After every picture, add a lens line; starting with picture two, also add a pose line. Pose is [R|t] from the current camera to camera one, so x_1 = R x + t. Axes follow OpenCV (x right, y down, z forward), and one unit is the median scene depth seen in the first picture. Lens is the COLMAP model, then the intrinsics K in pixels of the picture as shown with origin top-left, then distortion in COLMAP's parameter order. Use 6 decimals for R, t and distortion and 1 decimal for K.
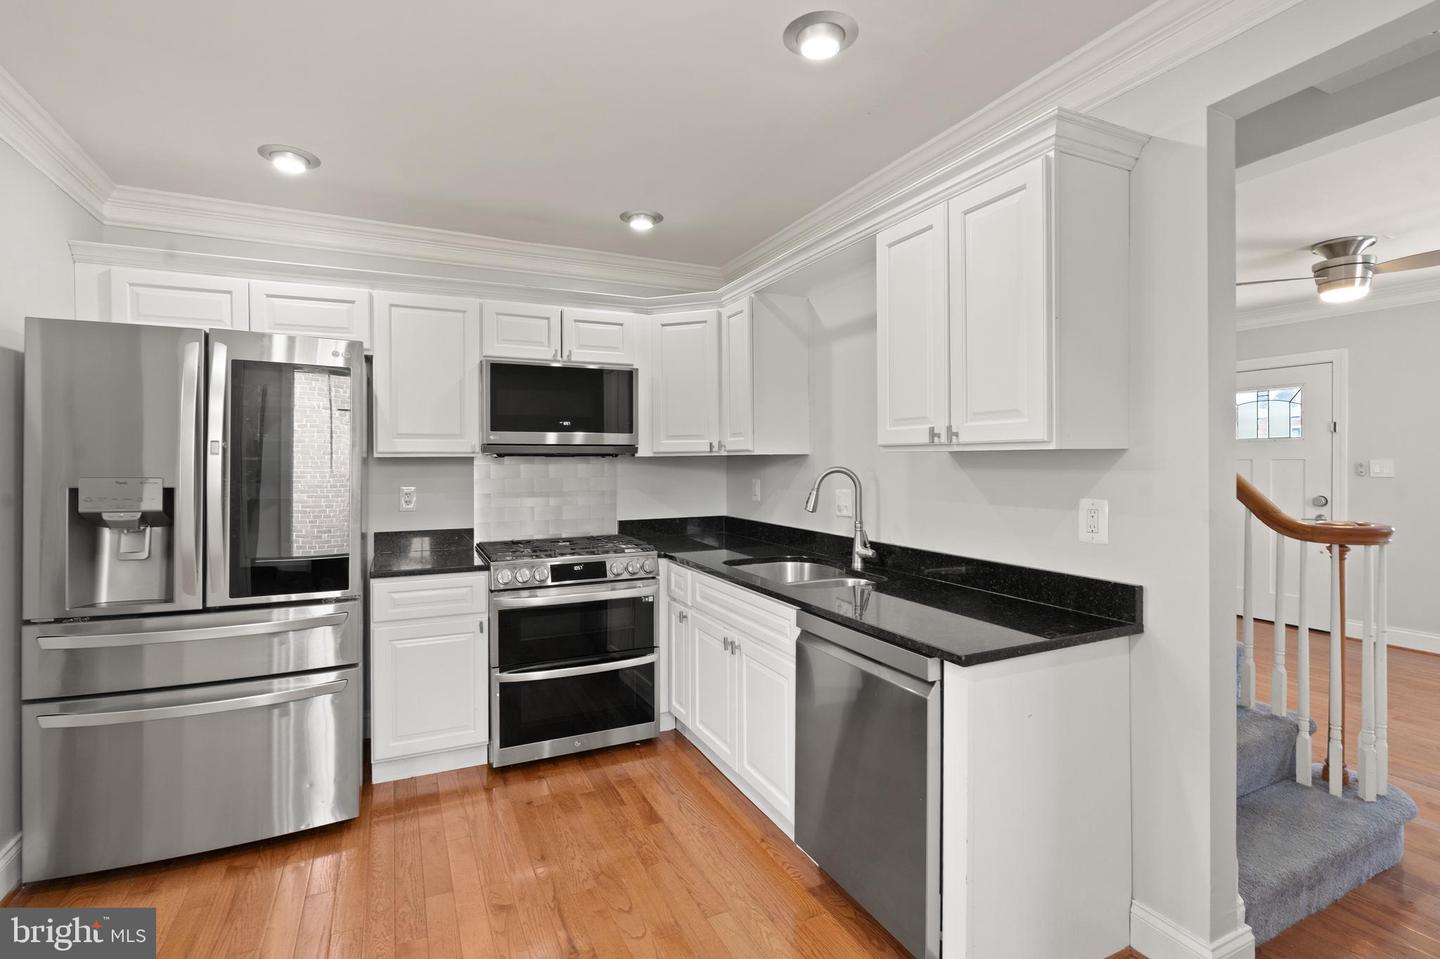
lens RADIAL K [[668.4, 0, 716.1], [0, 668.4, 468.0], [0, 0, 1]] dist [-0.009296, 0.003719]
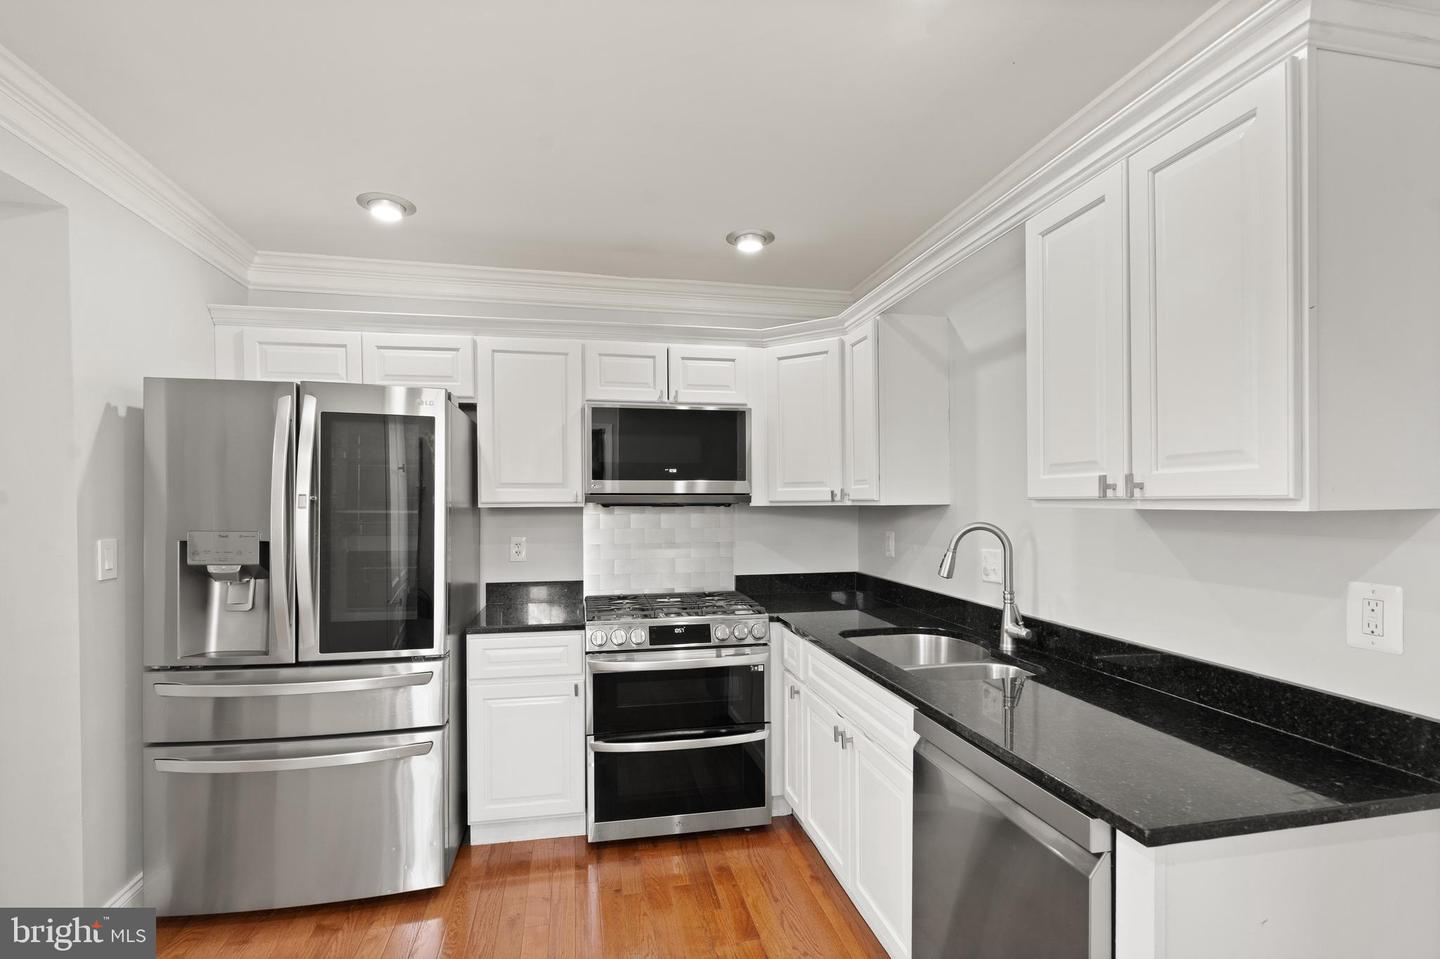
lens RADIAL K [[668.4, 0, 717.7], [0, 668.4, 505.2], [0, 0, 1]] dist [-0.009296, 0.003719]
pose [[0.972199, 0.001669, -0.234148, 0.062609], [-0.002948, 0.999983, -0.005111, -0.017458], [0.234136, 0.005660, 0.972187, 0.146622]]
